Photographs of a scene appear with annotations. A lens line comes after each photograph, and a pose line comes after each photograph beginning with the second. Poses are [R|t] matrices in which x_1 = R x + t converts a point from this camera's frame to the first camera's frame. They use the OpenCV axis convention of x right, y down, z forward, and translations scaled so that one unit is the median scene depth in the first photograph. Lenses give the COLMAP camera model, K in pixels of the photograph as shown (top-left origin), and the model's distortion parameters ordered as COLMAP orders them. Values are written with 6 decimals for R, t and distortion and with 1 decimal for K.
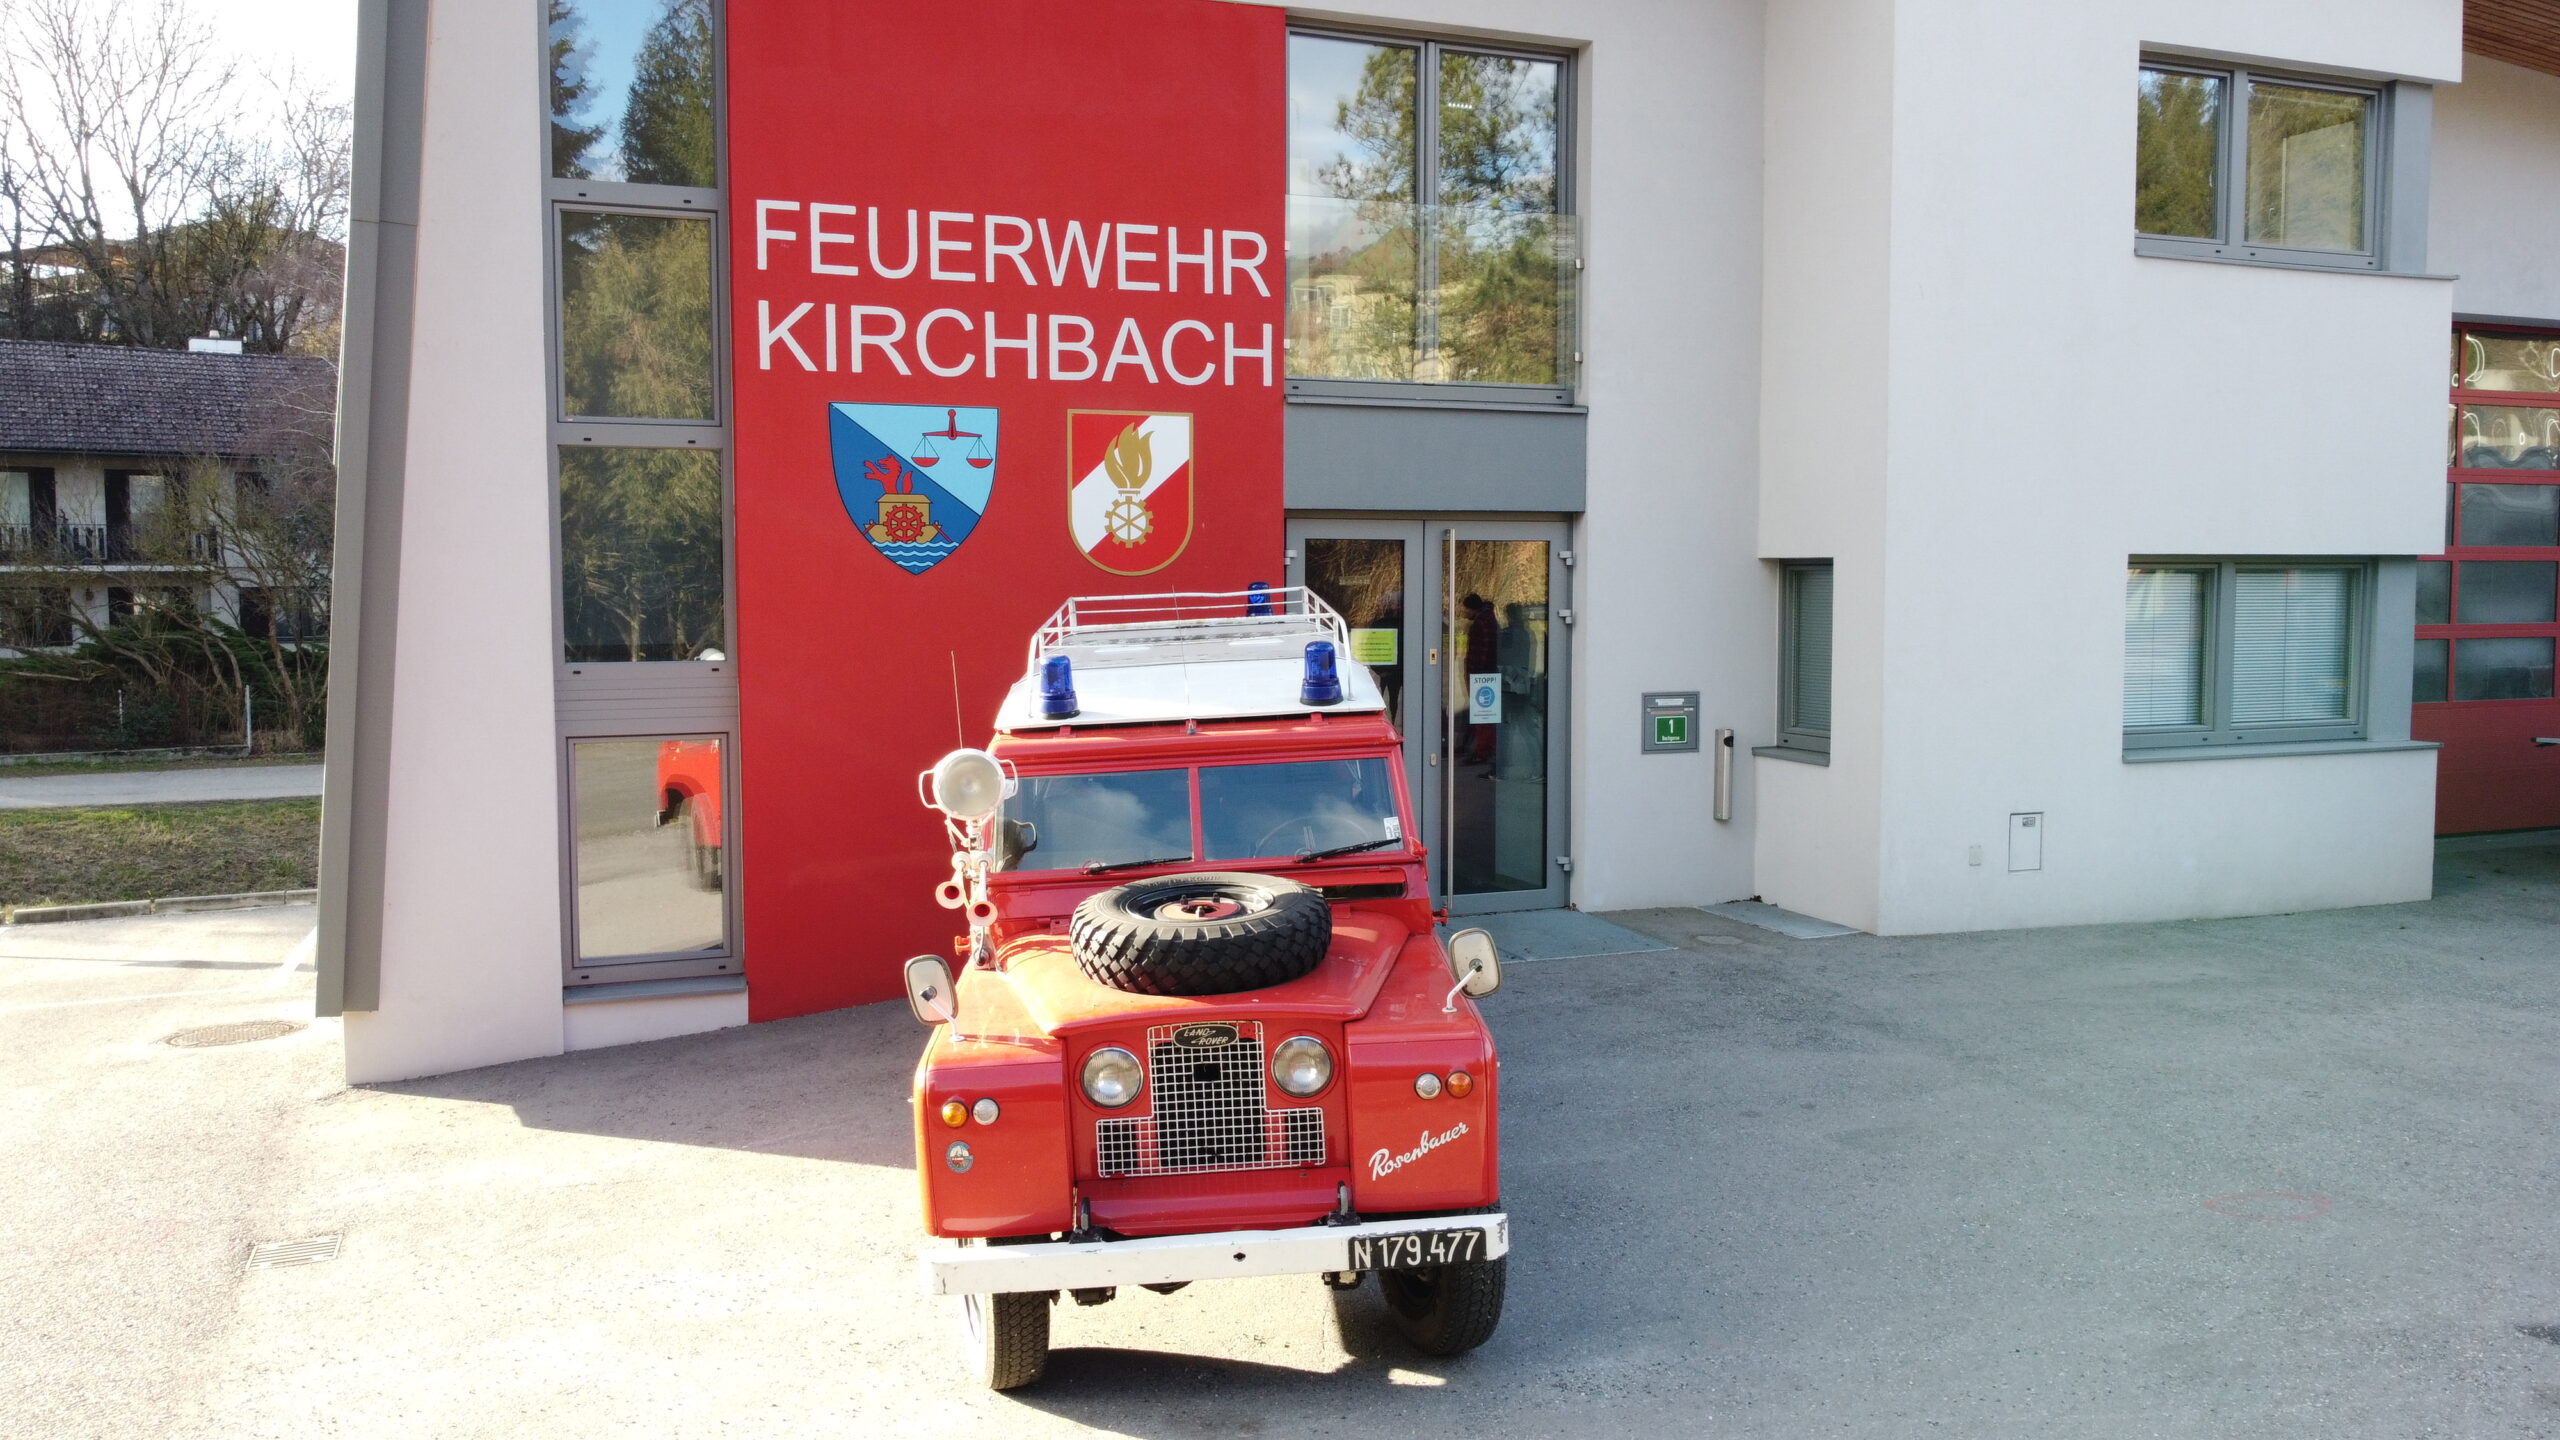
lens RADIAL K [[1941.8, 0, 1281.8], [0, 1941.8, 702.4], [0, 0, 1]] dist [0.003203, -0.013319]
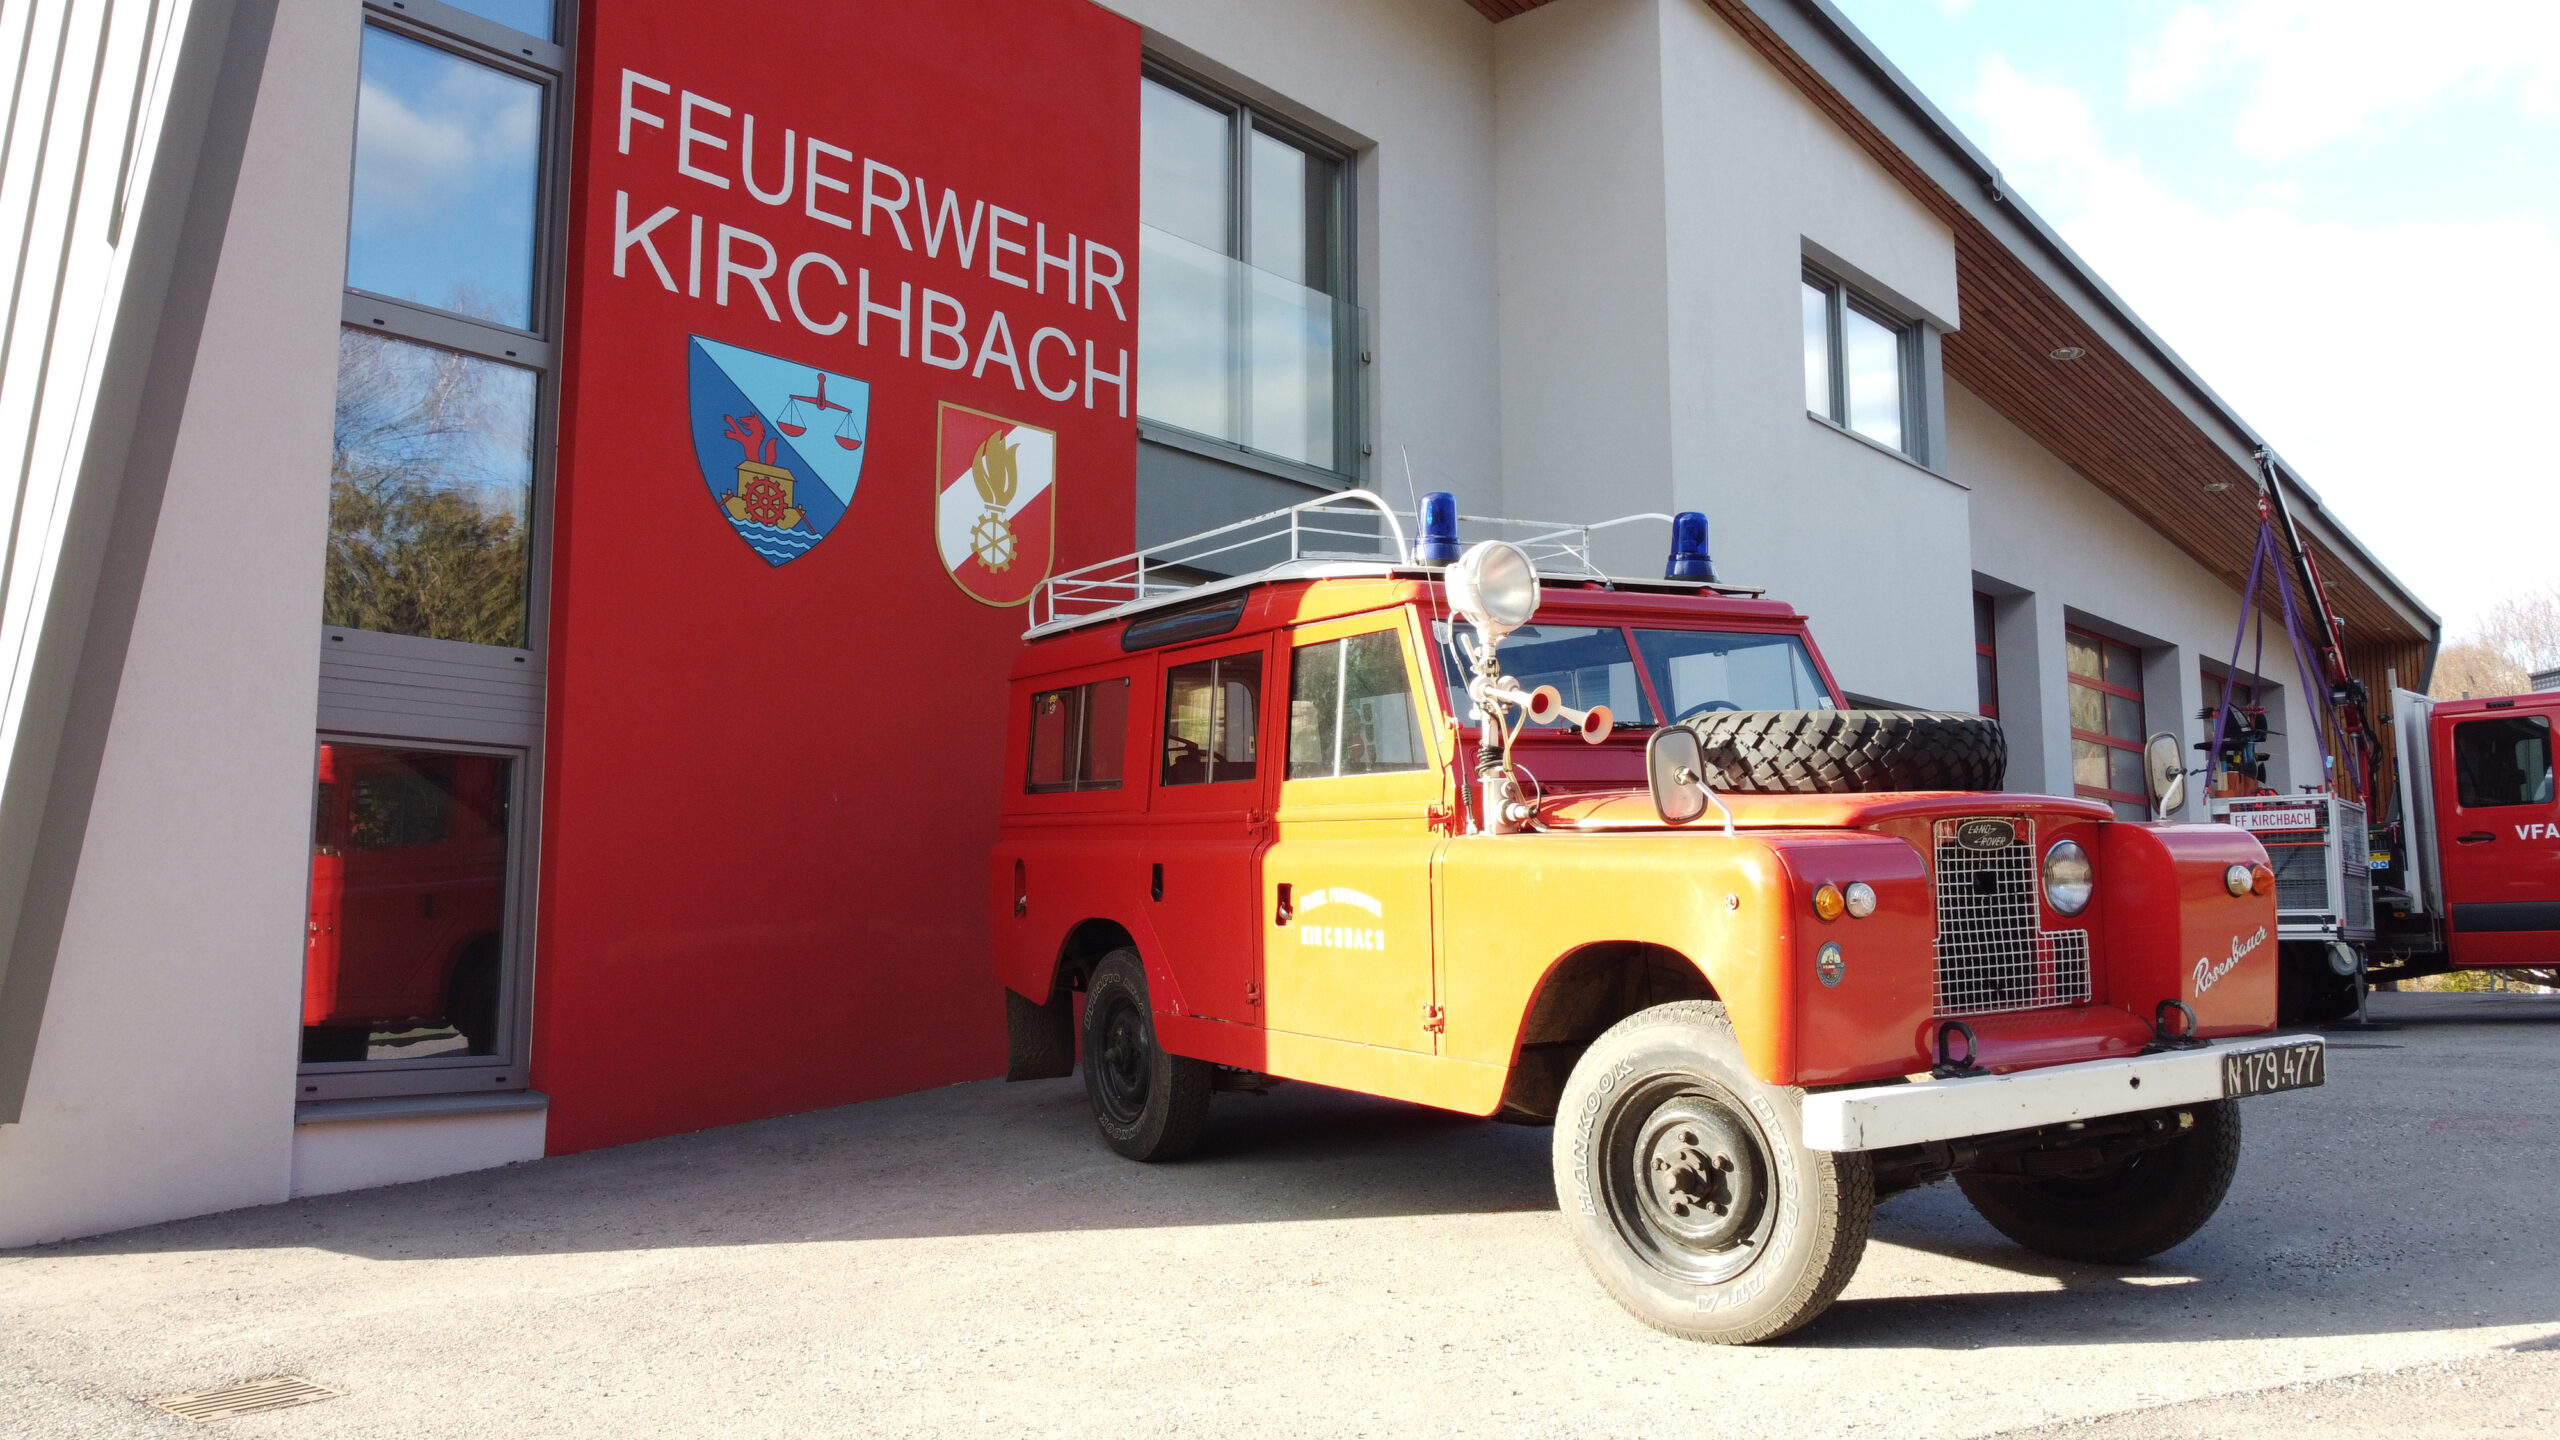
lens RADIAL K [[1941.8, 0, 1285.1], [0, 1941.8, 702.9], [0, 0, 1]] dist [0.003203, -0.013319]
pose [[0.888305, 0.057454, 0.455645, -0.348726], [0.031091, 0.982344, -0.184480, 0.135243], [-0.458200, 0.178041, 0.870835, 0.224560]]
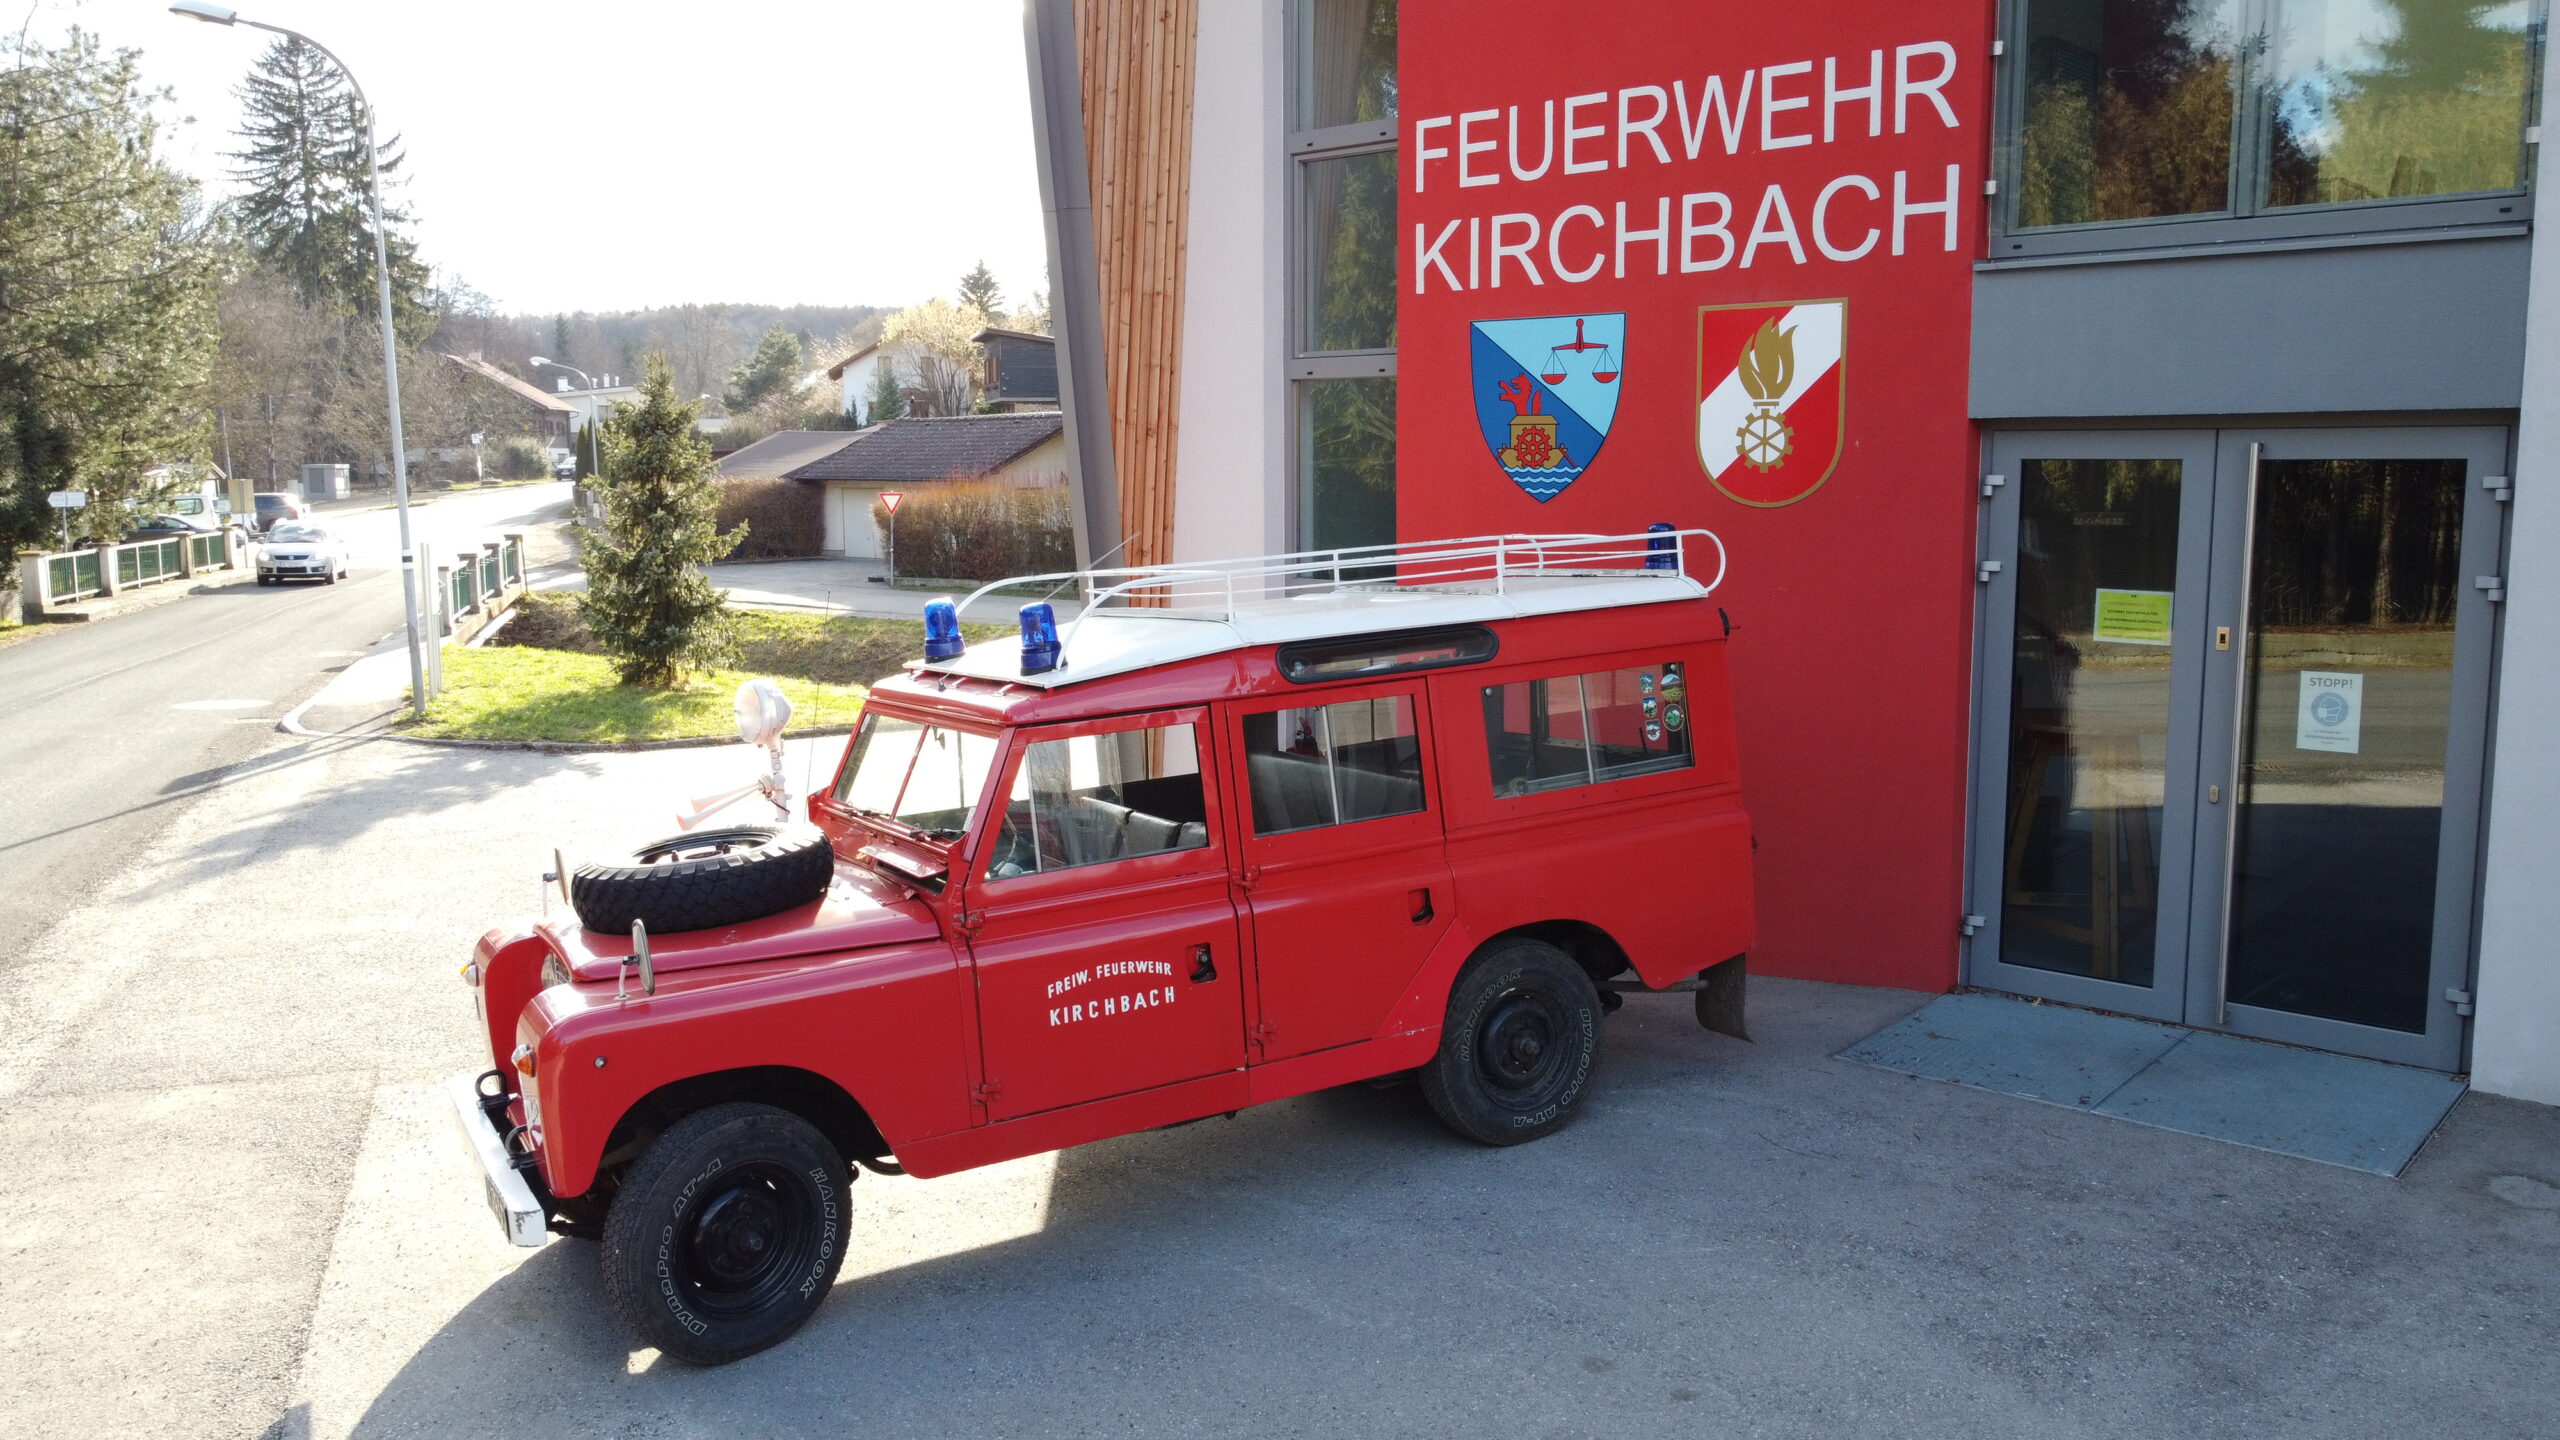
lens RADIAL K [[1941.8, 0, 1273.5], [0, 1941.8, 705.4], [0, 0, 1]] dist [0.003203, -0.013319]
pose [[0.443604, 0.111500, -0.889260, 0.567858], [-0.055605, 0.993743, 0.096862, -0.050809], [0.894496, 0.006479, 0.447028, 0.459560]]
